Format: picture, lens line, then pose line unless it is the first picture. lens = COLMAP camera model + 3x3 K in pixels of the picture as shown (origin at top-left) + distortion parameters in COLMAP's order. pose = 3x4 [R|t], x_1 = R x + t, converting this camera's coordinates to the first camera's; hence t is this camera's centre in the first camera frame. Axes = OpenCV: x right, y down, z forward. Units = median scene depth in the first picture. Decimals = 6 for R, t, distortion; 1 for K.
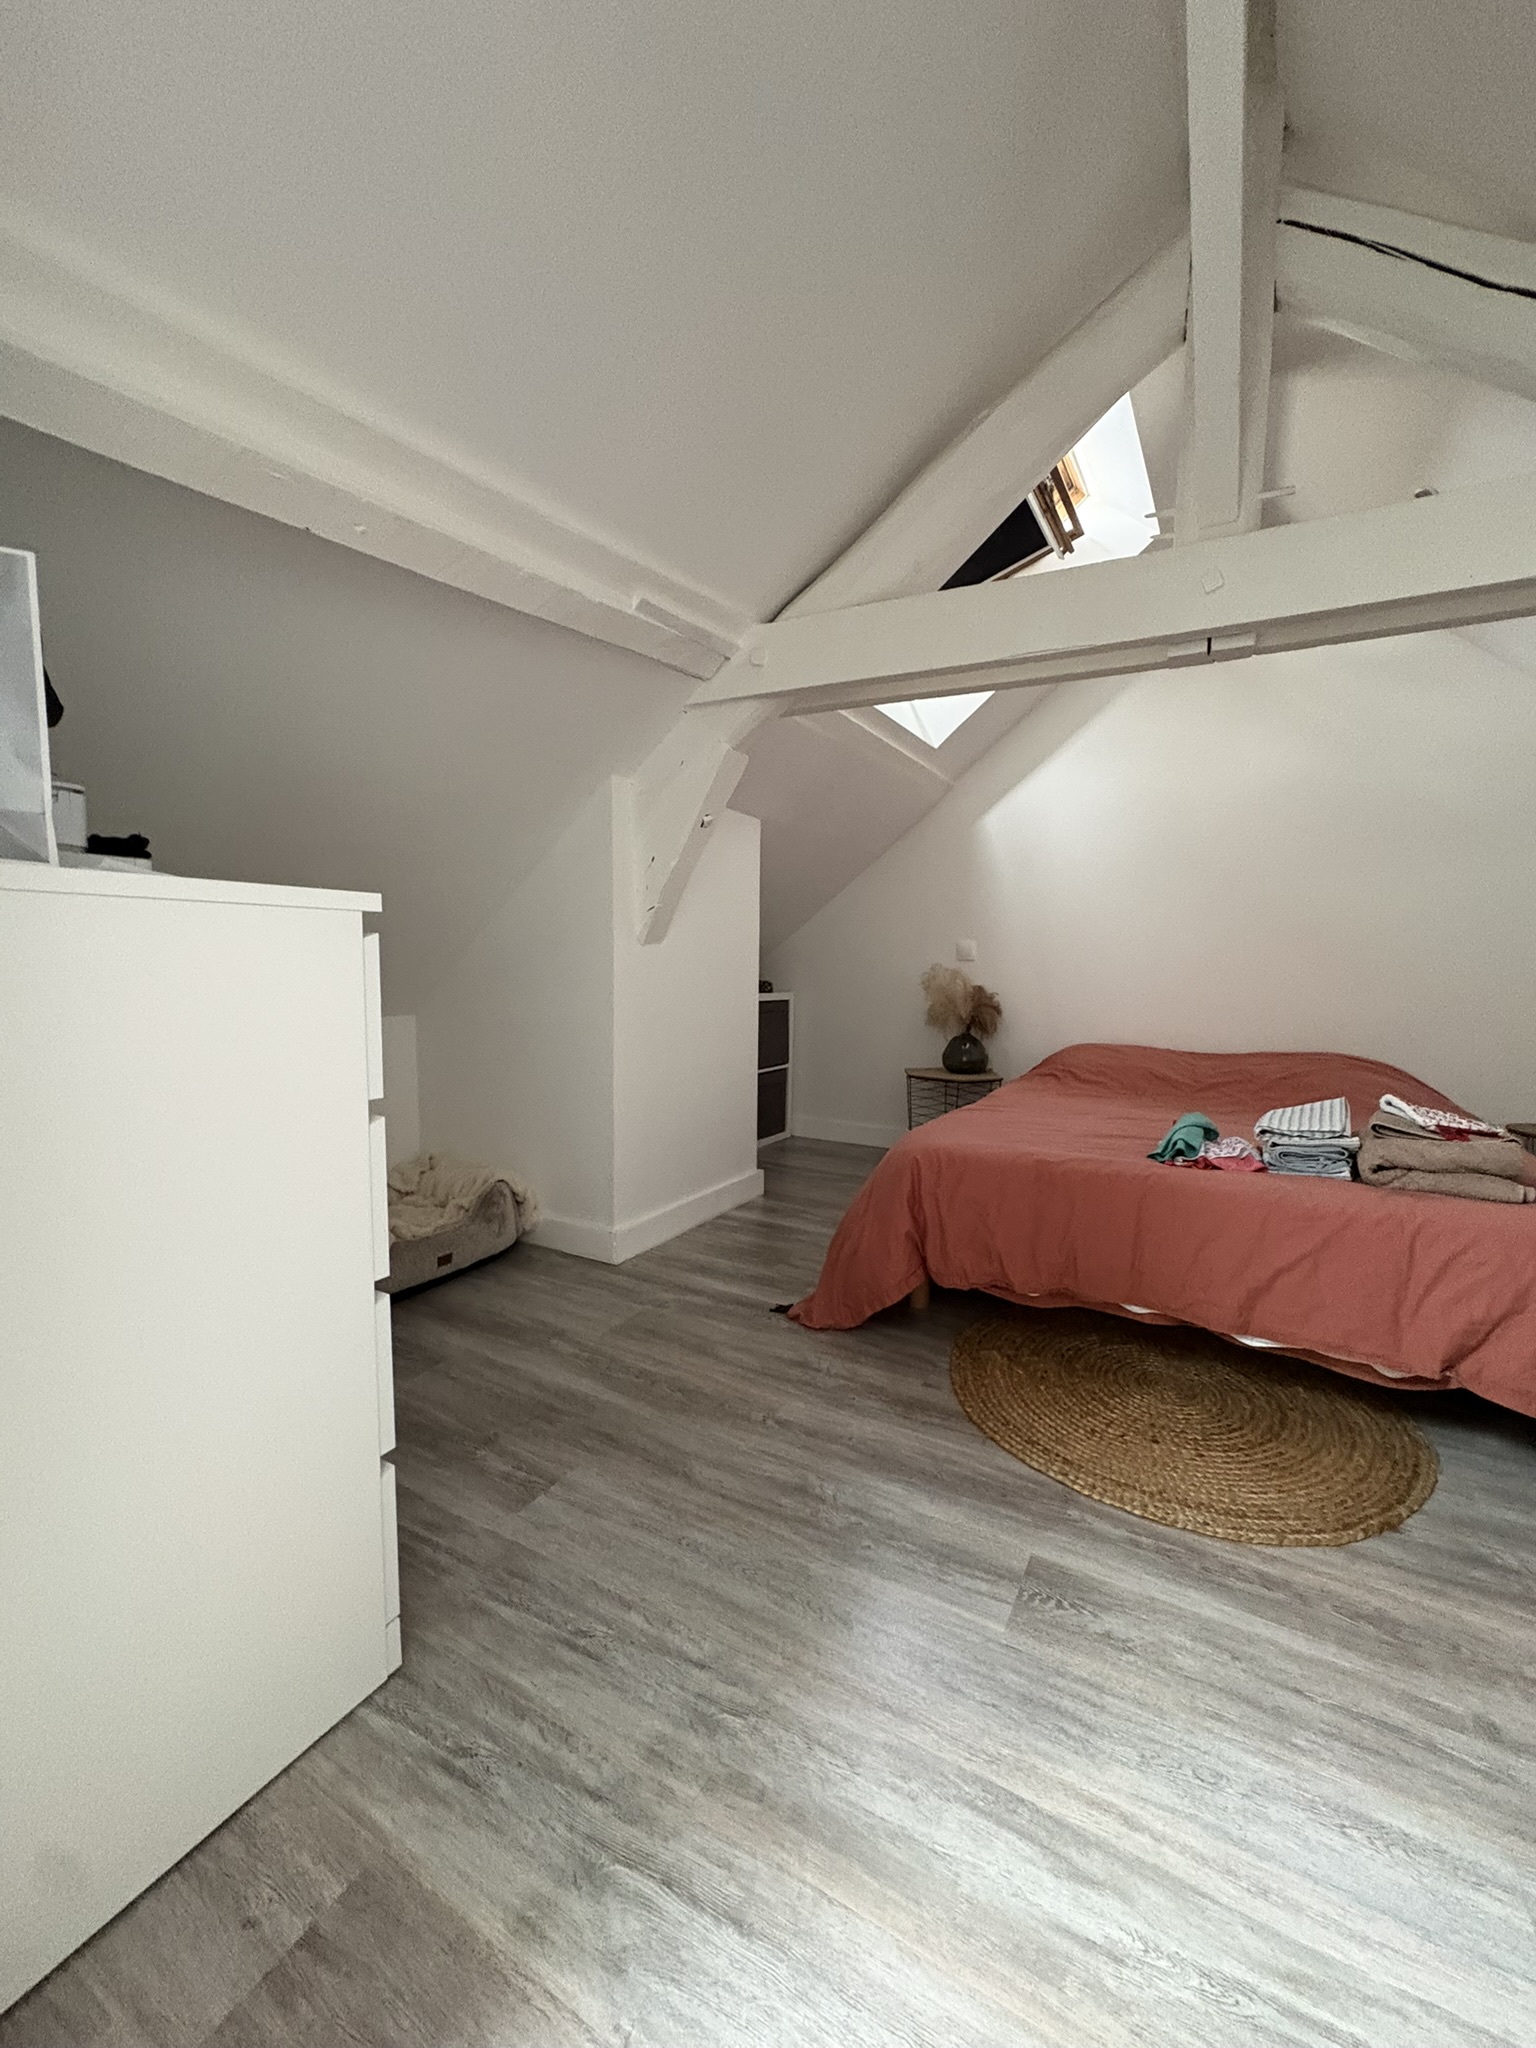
lens RADIAL K [[822.2, 0, 774.8], [0, 822.2, 985.3], [0, 0, 1]] dist [0.016954, -0.000154]
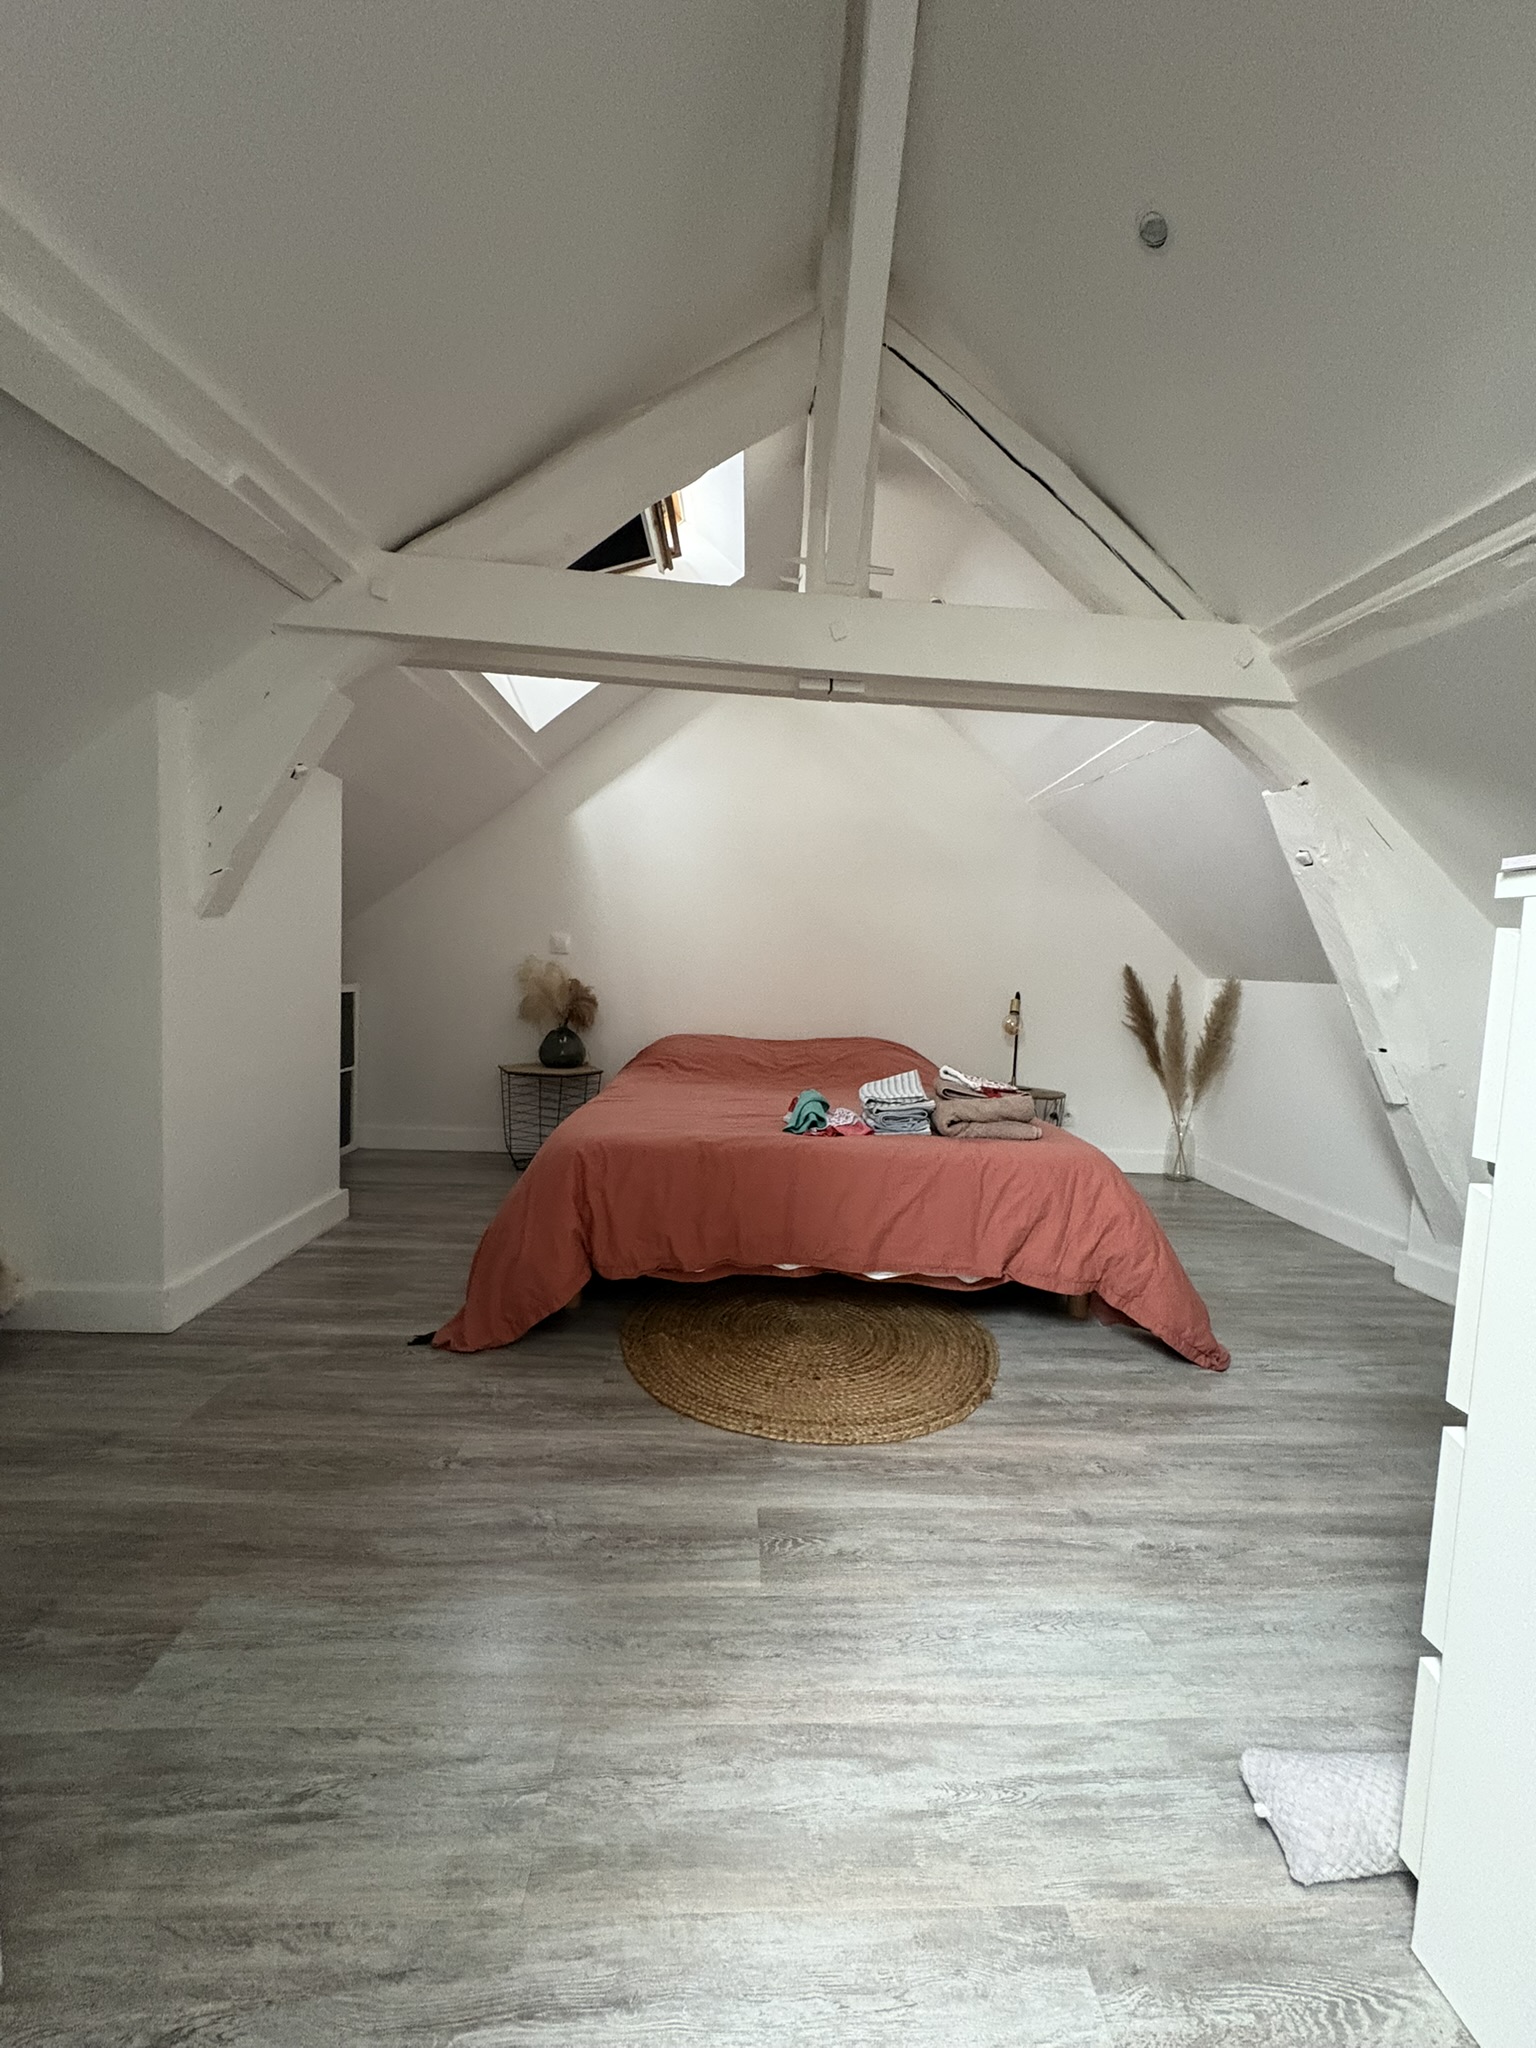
lens RADIAL K [[822.2, 0, 774.8], [0, 822.2, 985.3], [0, 0, 1]] dist [0.016954, -0.000154]
pose [[0.849398, 0.011517, 0.527628, -0.187351], [-0.013403, 0.999910, -0.000249, 0.013994], [-0.527583, -0.006860, 0.849476, 0.074838]]
